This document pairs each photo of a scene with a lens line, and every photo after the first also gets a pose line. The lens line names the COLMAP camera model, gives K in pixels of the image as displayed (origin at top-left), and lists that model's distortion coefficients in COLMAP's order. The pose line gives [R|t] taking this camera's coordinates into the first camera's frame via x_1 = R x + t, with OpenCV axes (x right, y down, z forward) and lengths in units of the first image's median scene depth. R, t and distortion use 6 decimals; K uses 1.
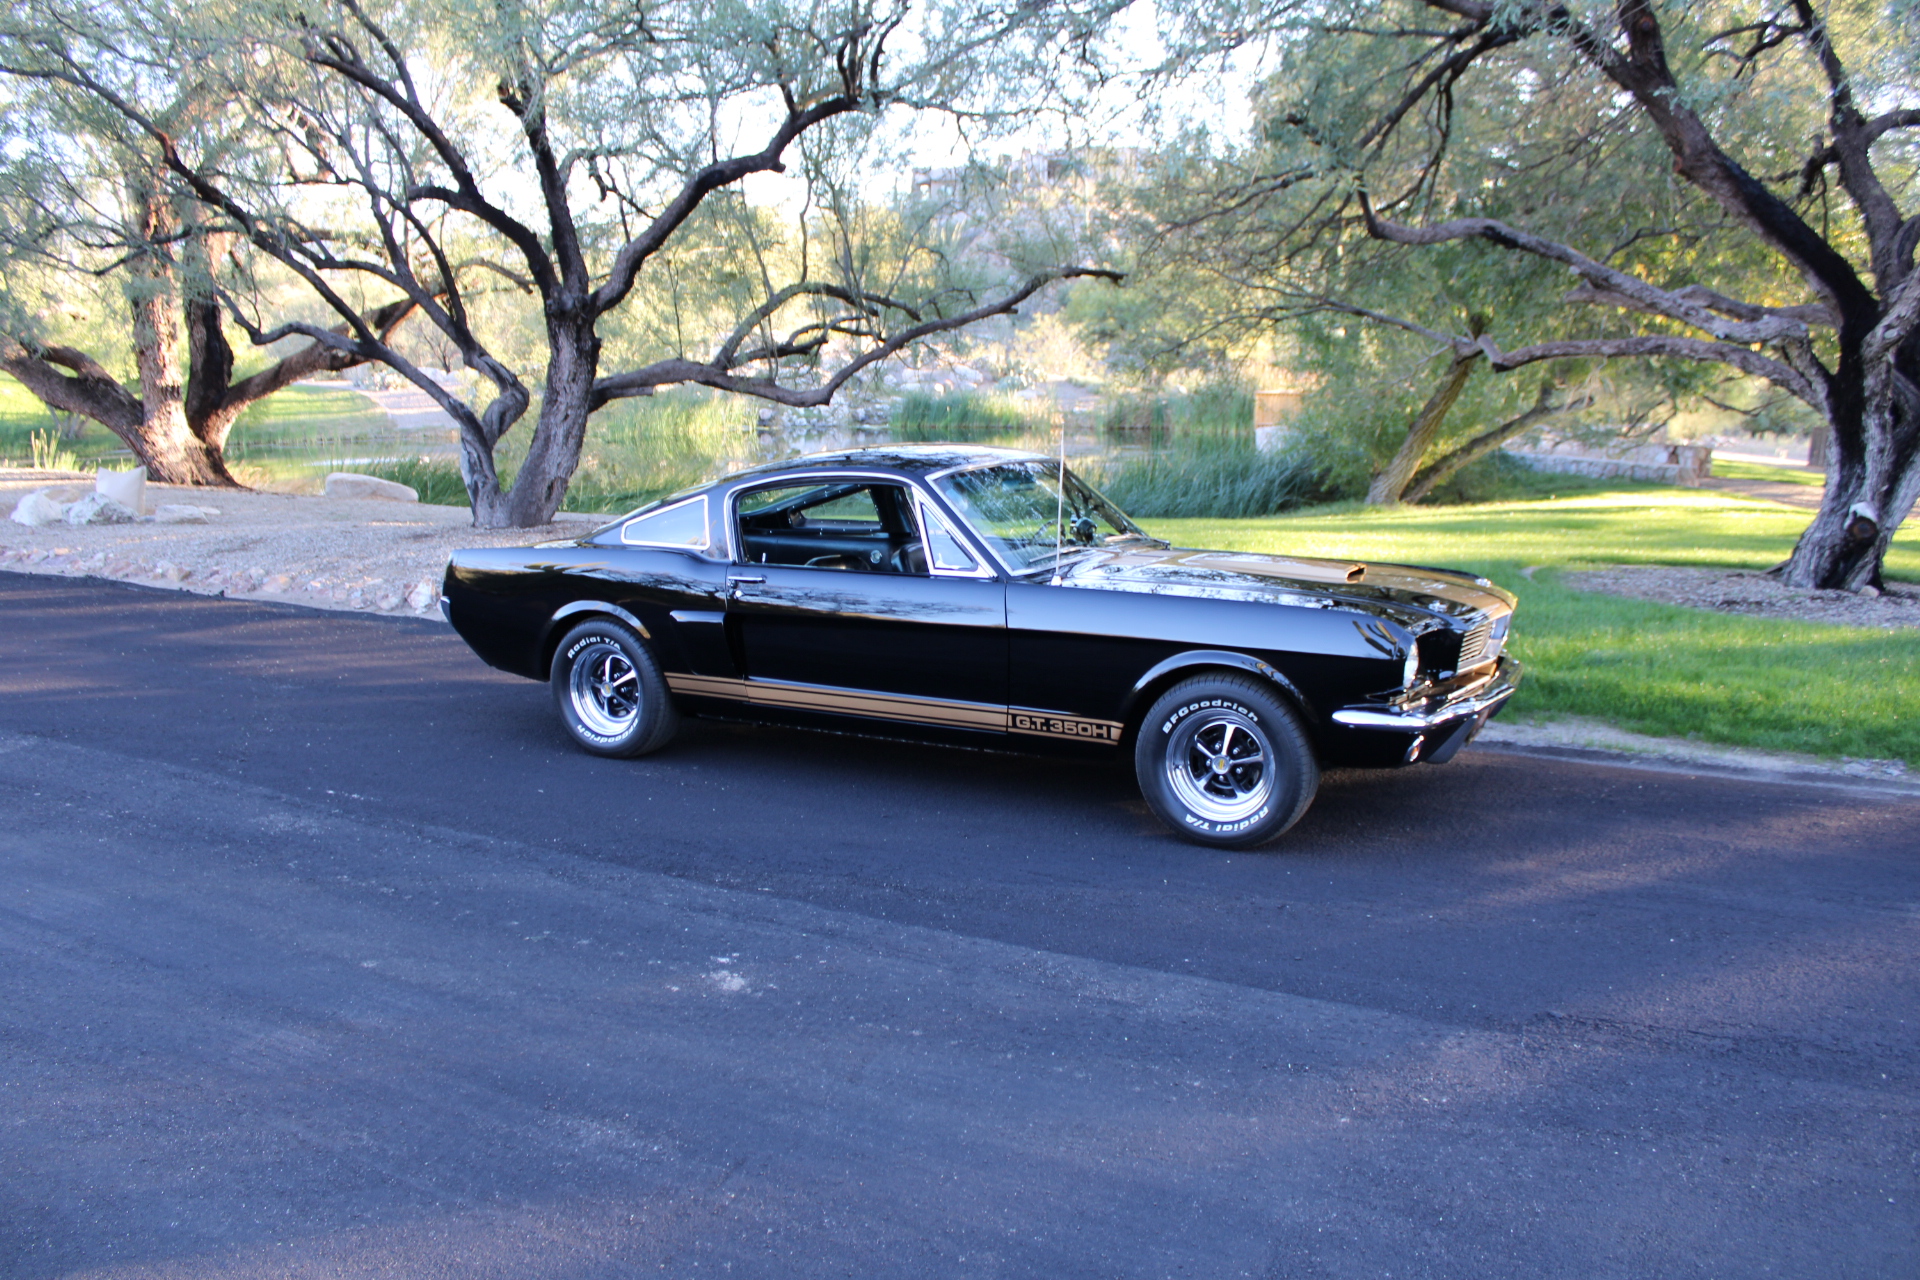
lens RADIAL K [[1597.3, 0, 957.7], [0, 1597.3, 621.7], [0, 0, 1]] dist [-0.142652, 0.119027]
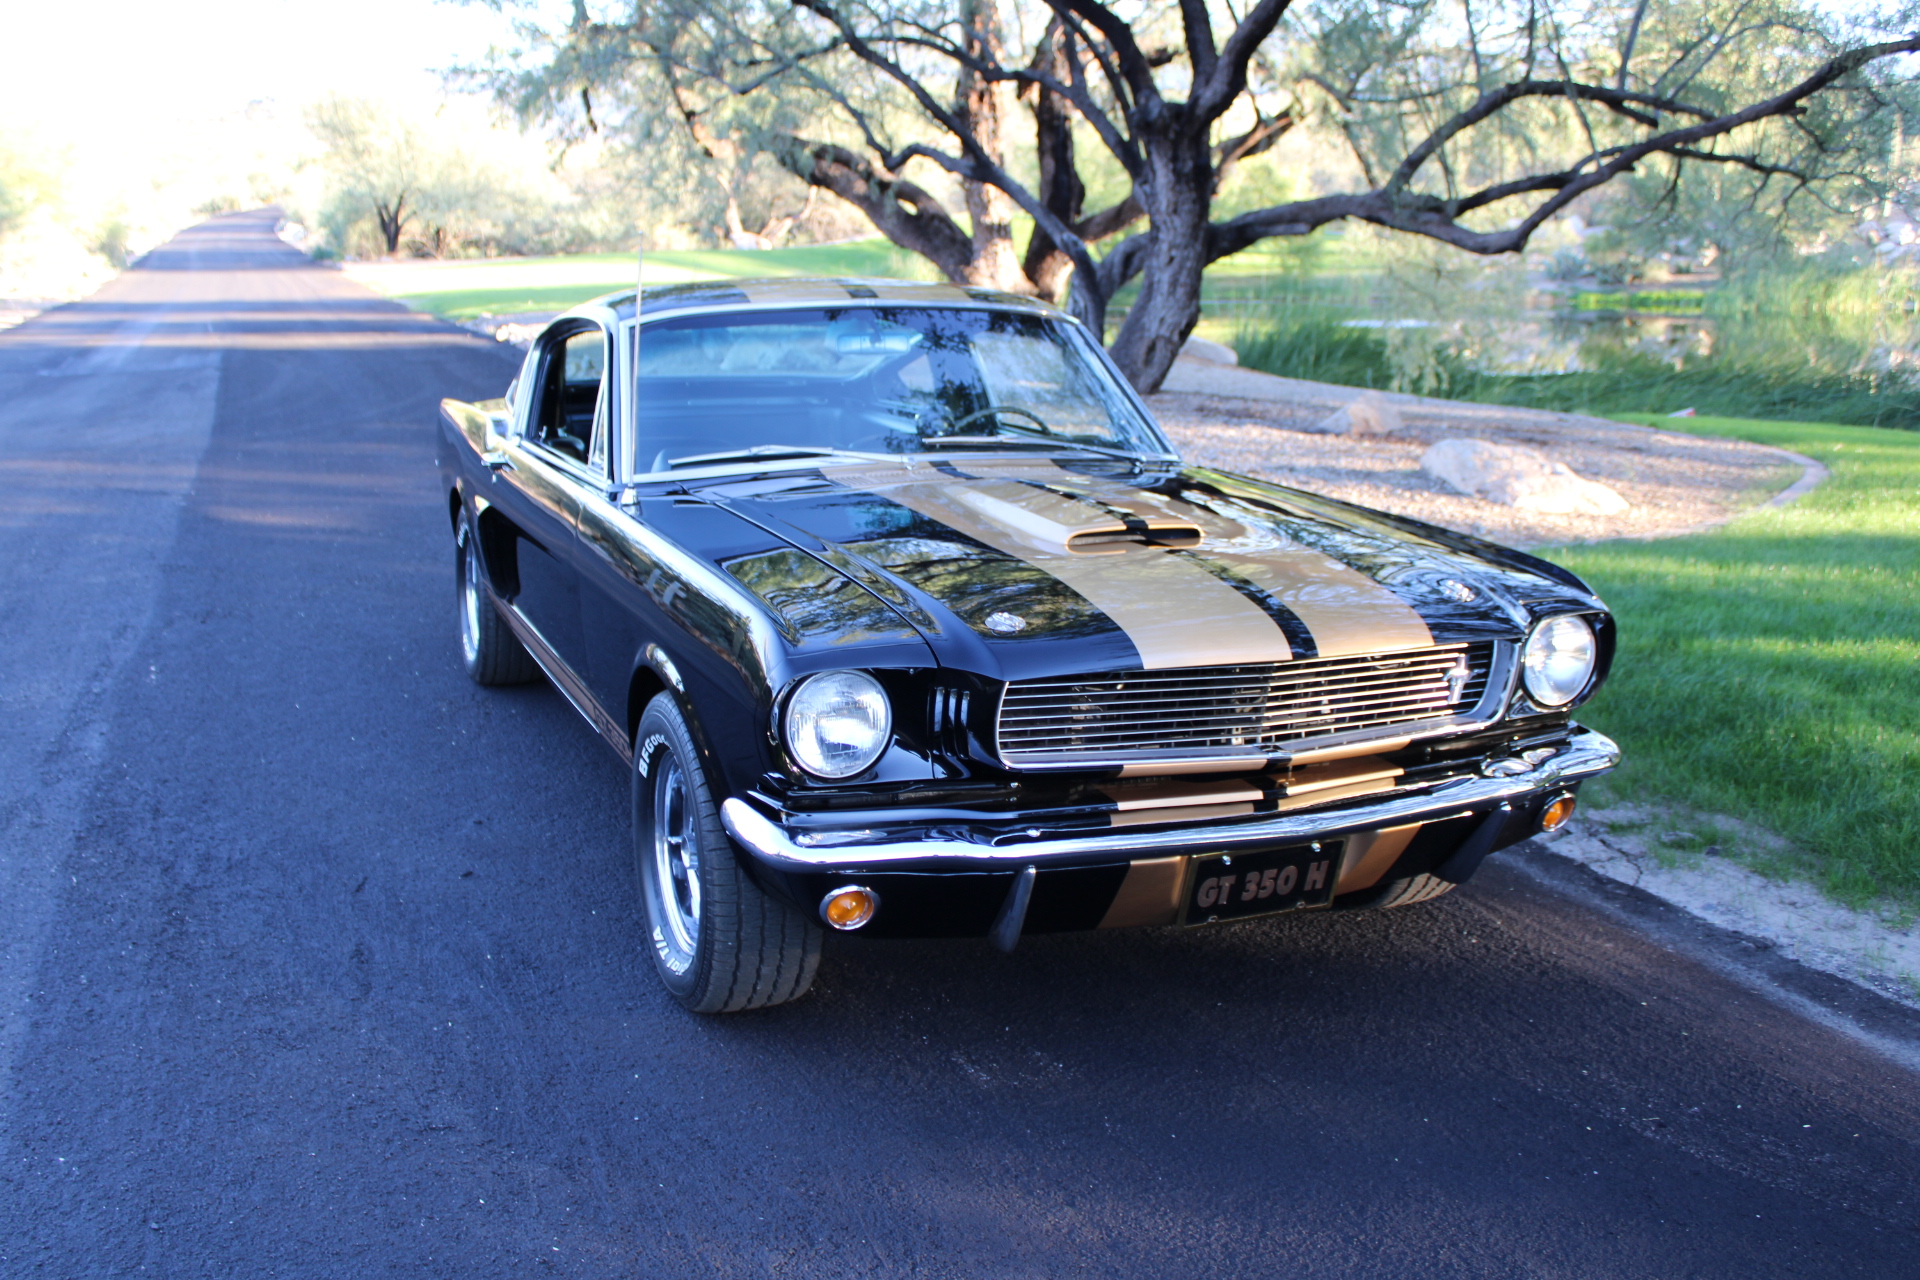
lens RADIAL K [[1829.8, 0, 965.8], [0, 1829.8, 625.1], [0, 0, 1]] dist [-0.083239, 0.000000]
pose [[0.784047, 0.131217, -0.606674, 0.327567], [-0.095845, 0.991271, 0.090534, -0.029380], [0.613257, -0.012837, 0.789779, 0.296880]]
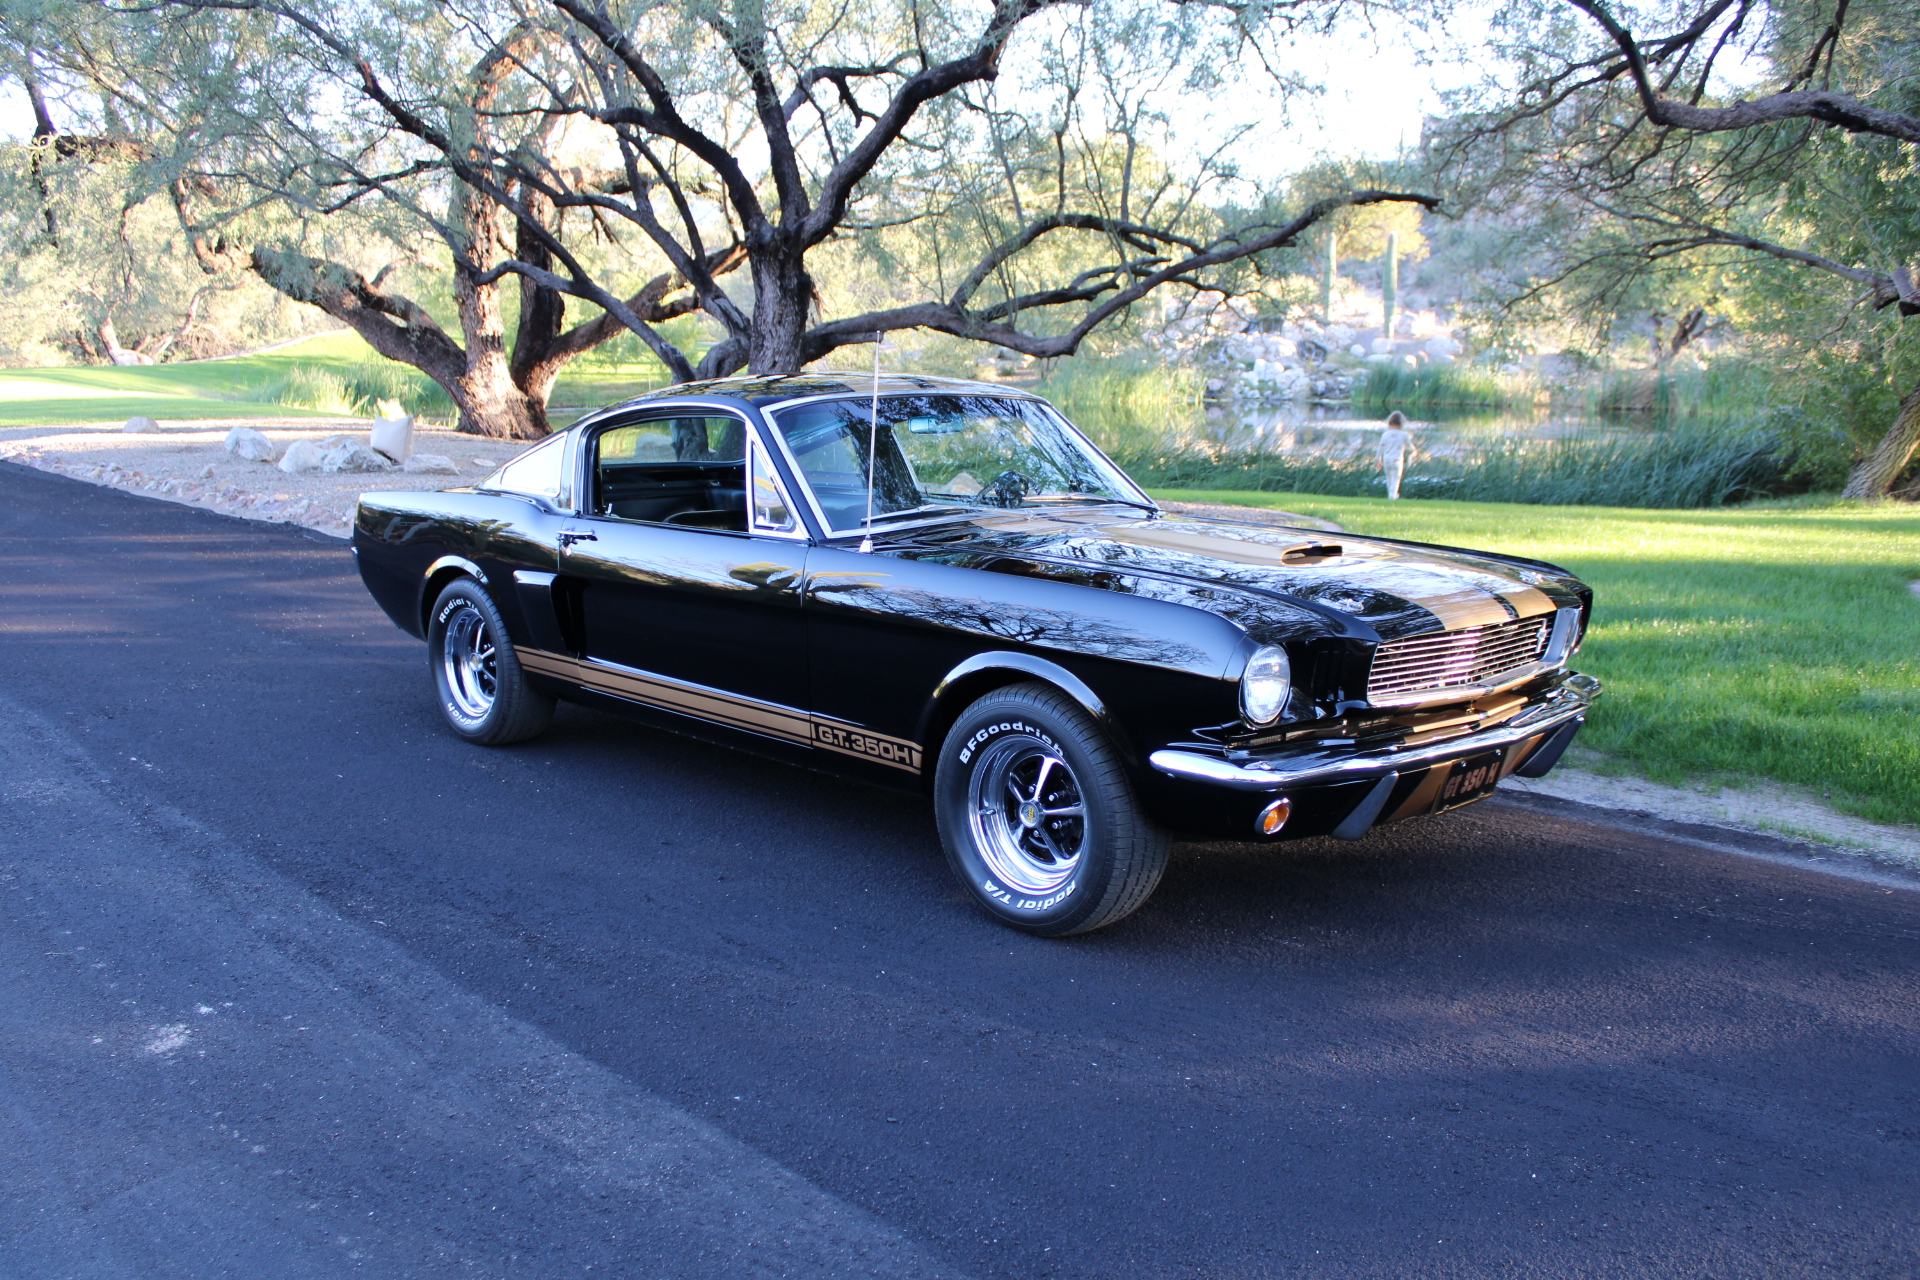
lens RADIAL K [[1699.2, 0, 963.2], [0, 1699.2, 647.2], [0, 0, 1]] dist [-0.115495, 0.080021]
pose [[0.956373, 0.054246, -0.287067, 0.187000], [-0.048057, 0.998436, 0.028565, -0.002118], [0.288168, -0.013523, 0.957484, 0.145304]]
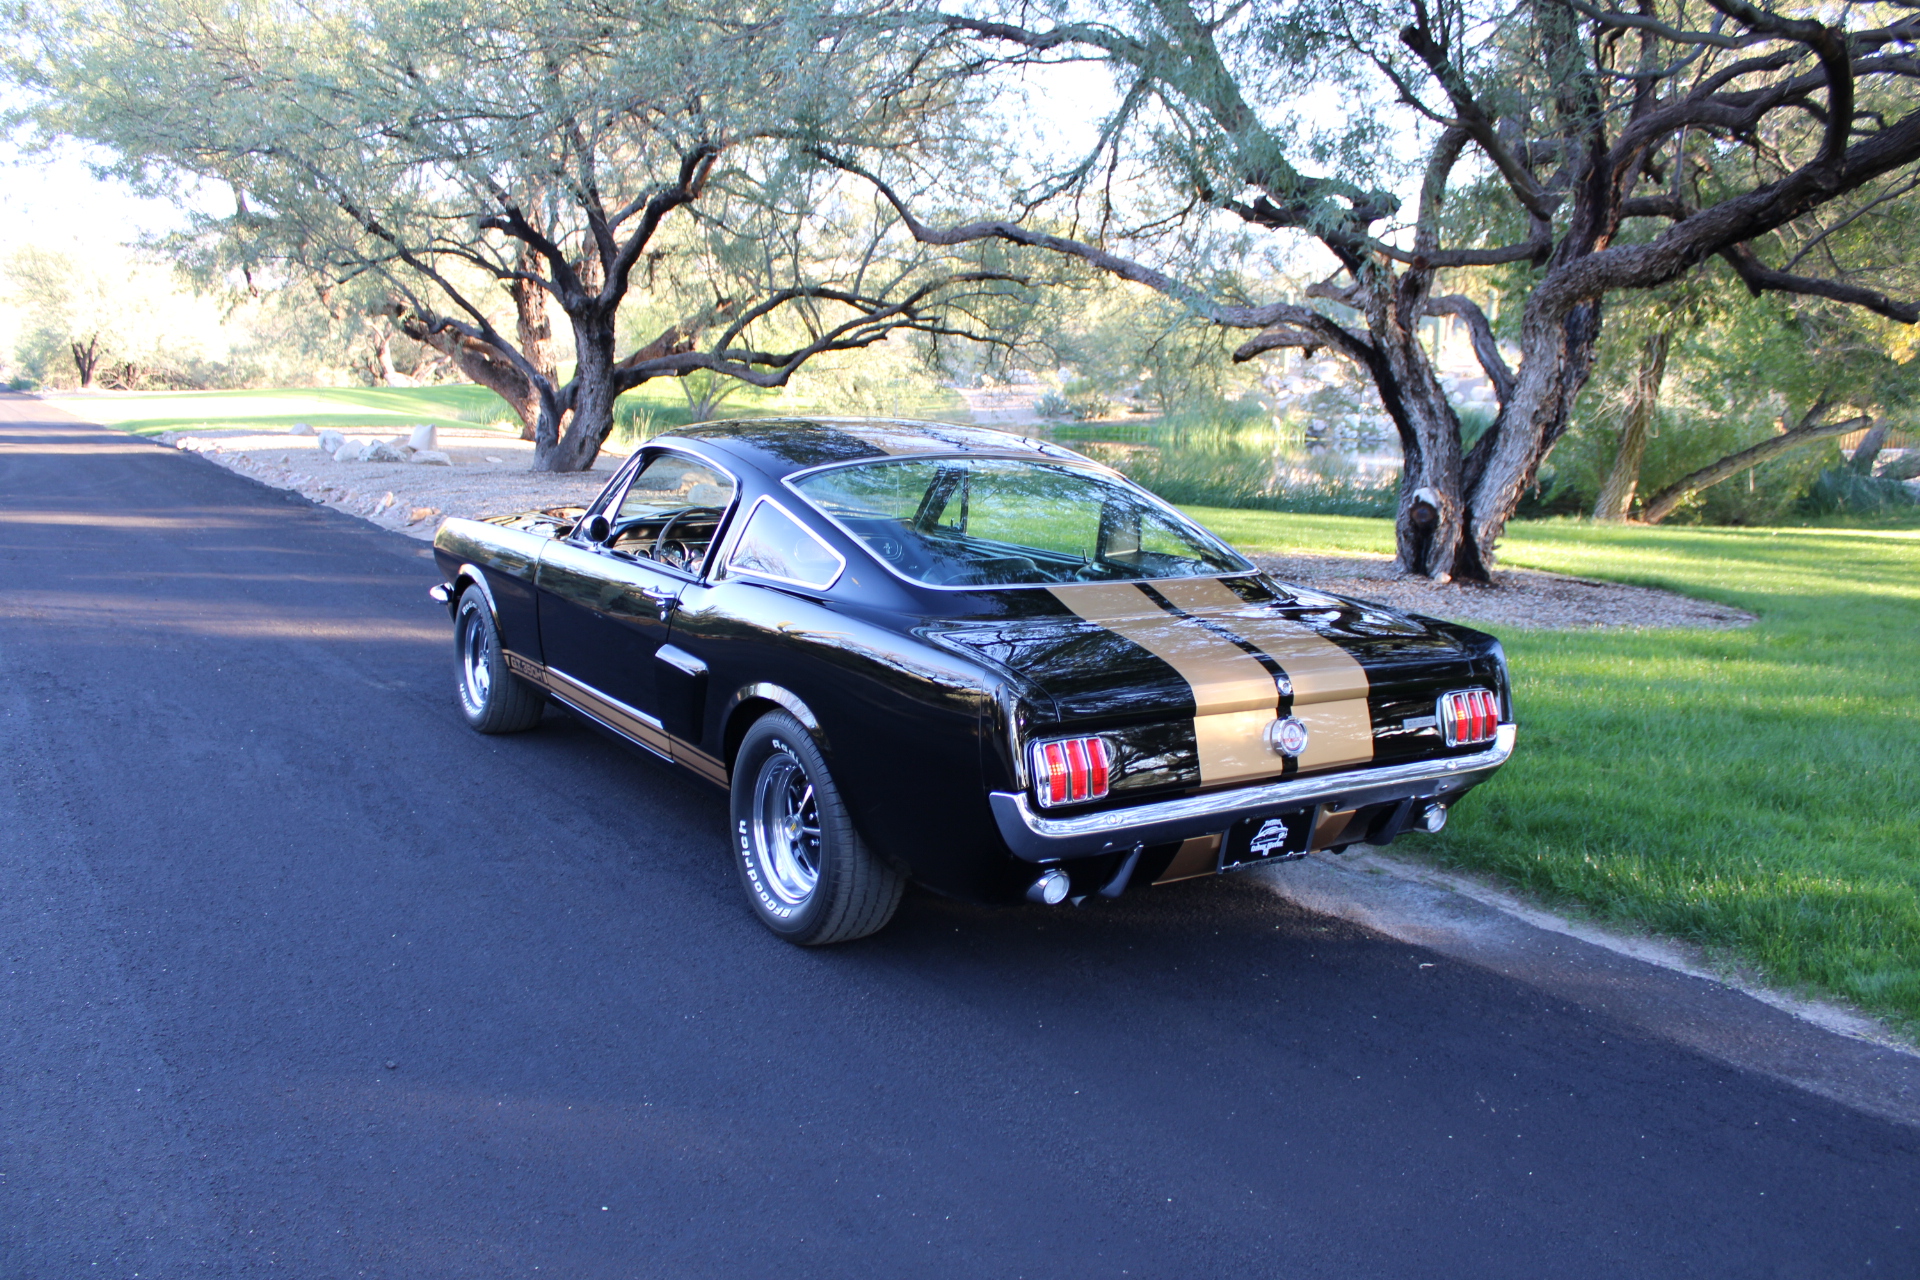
lens RADIAL K [[1597.3, 0, 968.1], [0, 1597.3, 629.1], [0, 0, 1]] dist [-0.142652, 0.119027]
pose [[0.898240, 0.086730, -0.430863, 0.825066], [-0.088946, 0.995923, 0.015043, 0.027654], [0.430411, 0.024811, 0.902292, -0.059767]]
